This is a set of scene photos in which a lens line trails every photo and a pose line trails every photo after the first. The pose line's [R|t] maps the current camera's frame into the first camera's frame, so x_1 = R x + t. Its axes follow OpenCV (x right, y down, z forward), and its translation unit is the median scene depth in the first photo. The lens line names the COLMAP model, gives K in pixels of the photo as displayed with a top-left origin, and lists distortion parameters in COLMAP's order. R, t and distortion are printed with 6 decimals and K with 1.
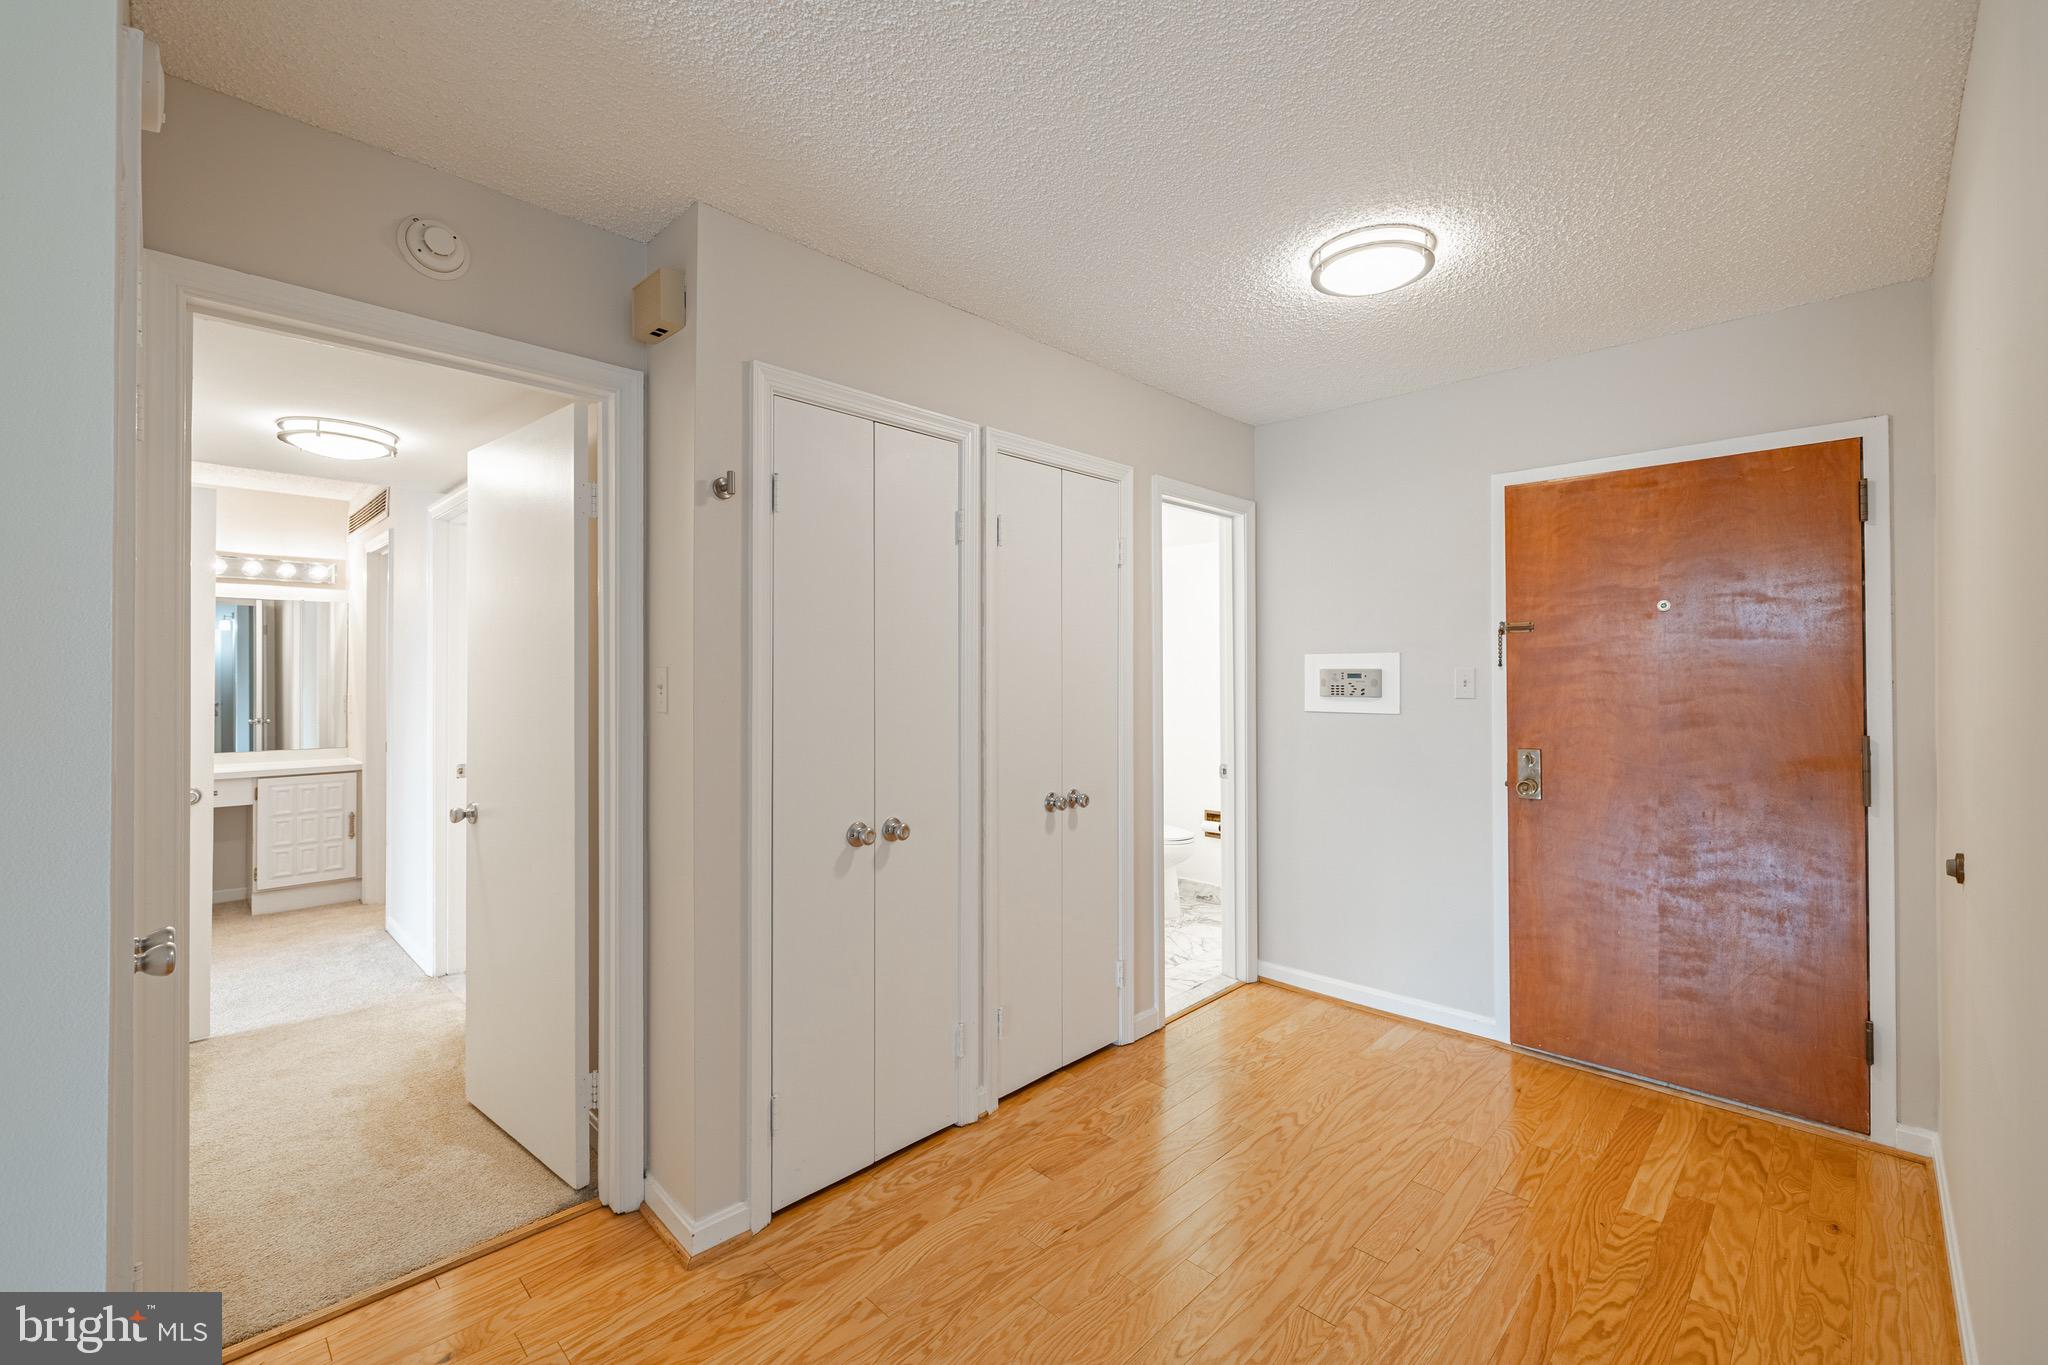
lens RADIAL K [[855.0, 0, 1024.1], [0, 855.0, 665.9], [0, 0, 1]] dist [0.001625, 0.000034]
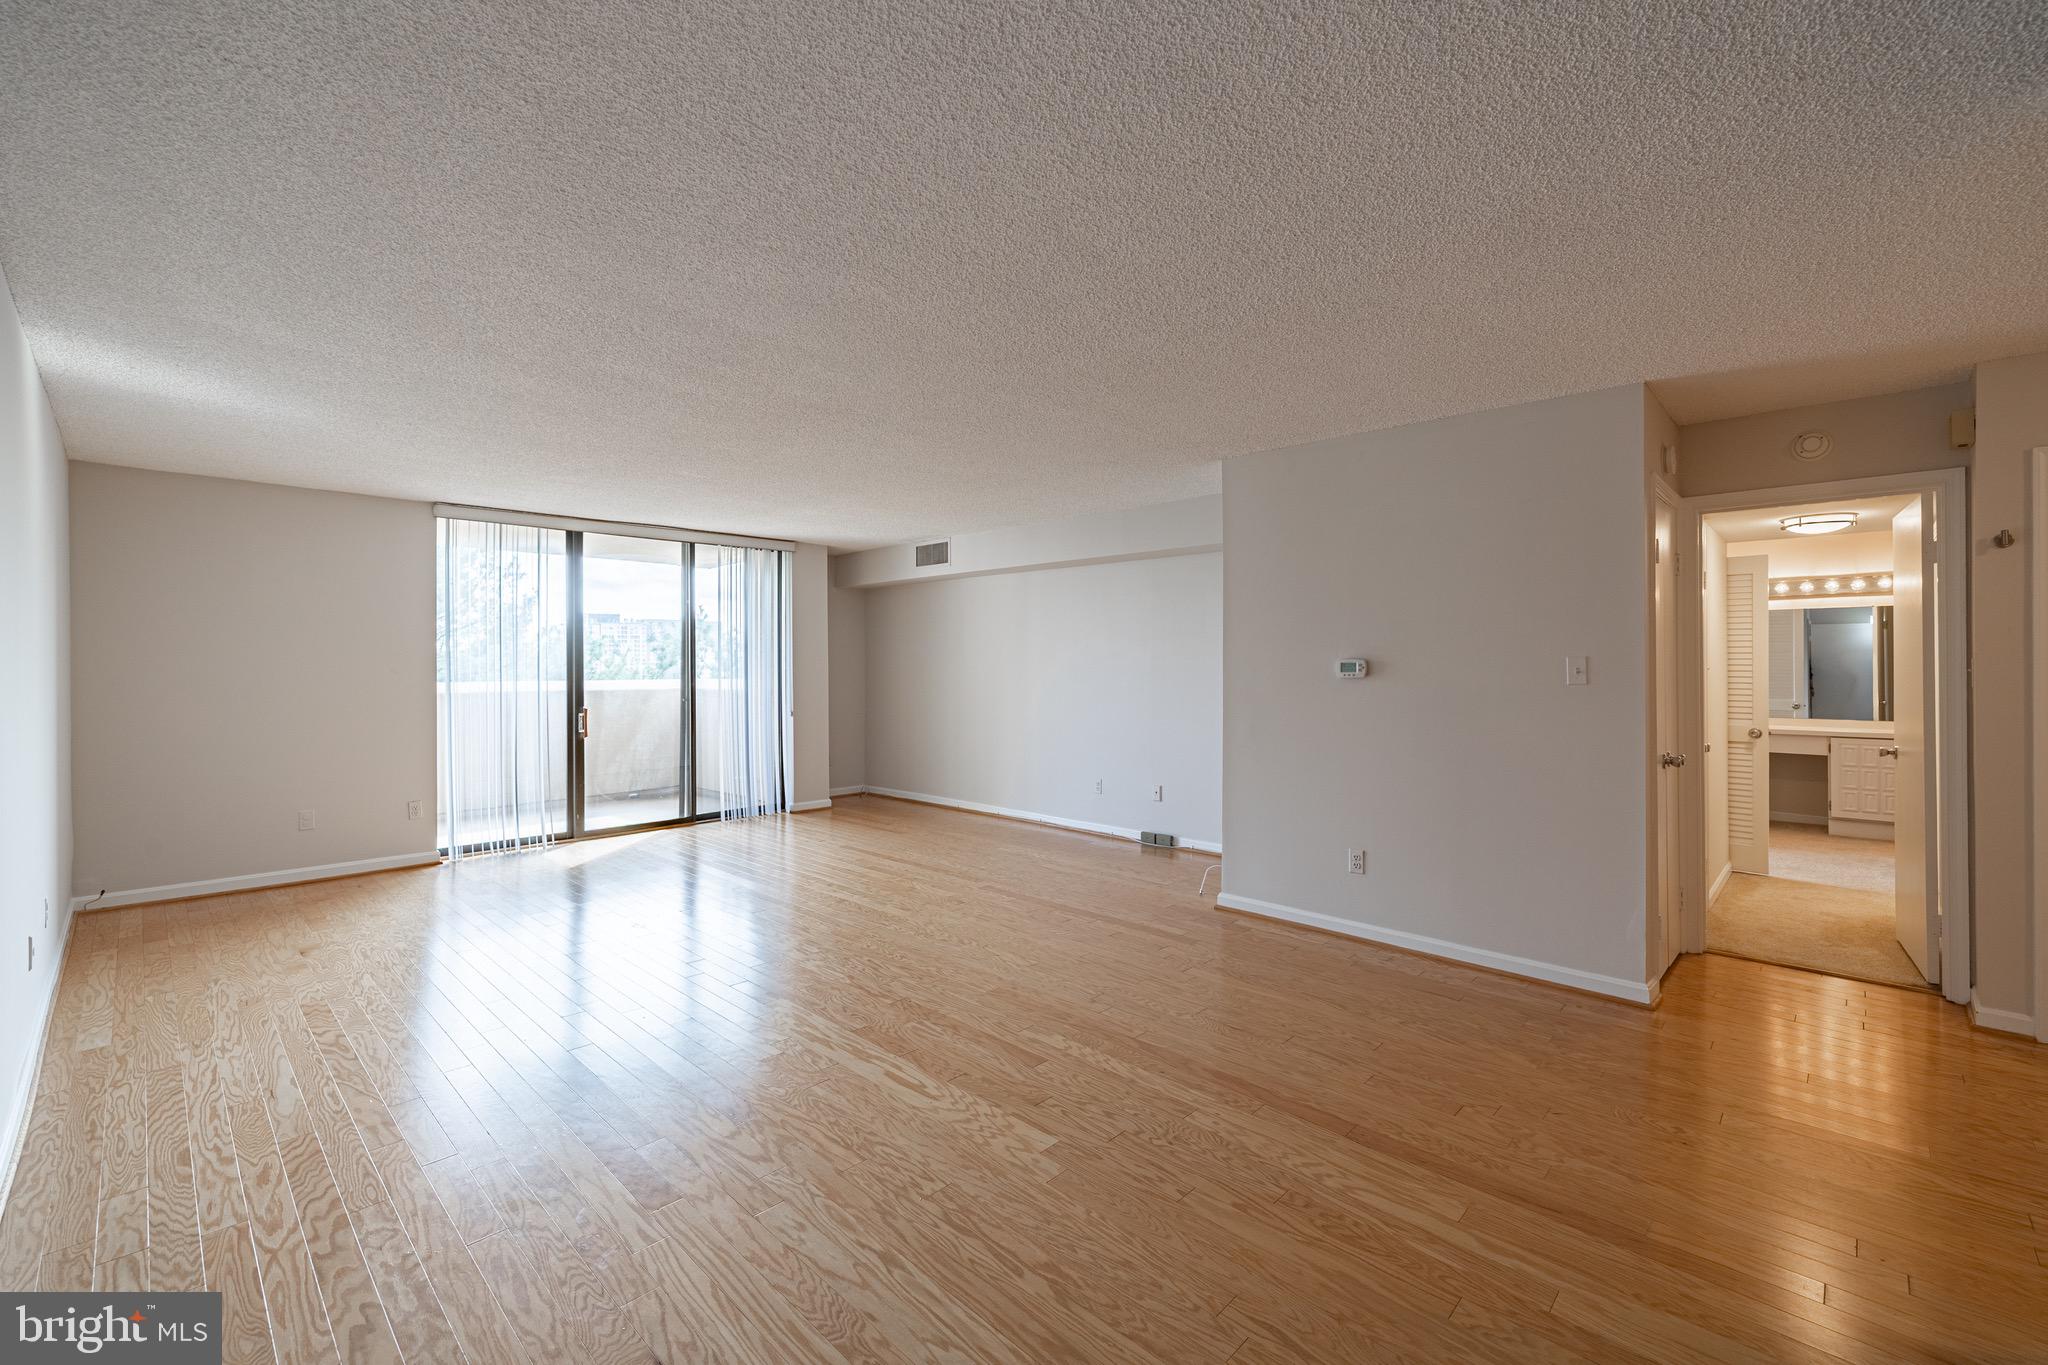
lens RADIAL K [[855.0, 0, 1024.1], [0, 855.0, 665.9], [0, 0, 1]] dist [0.001625, 0.000034]
pose [[0.003788, -0.001703, -0.999991, 0.908954], [0.015283, 0.999882, -0.001645, -0.006673], [0.999876, -0.015277, 0.003814, -0.587138]]
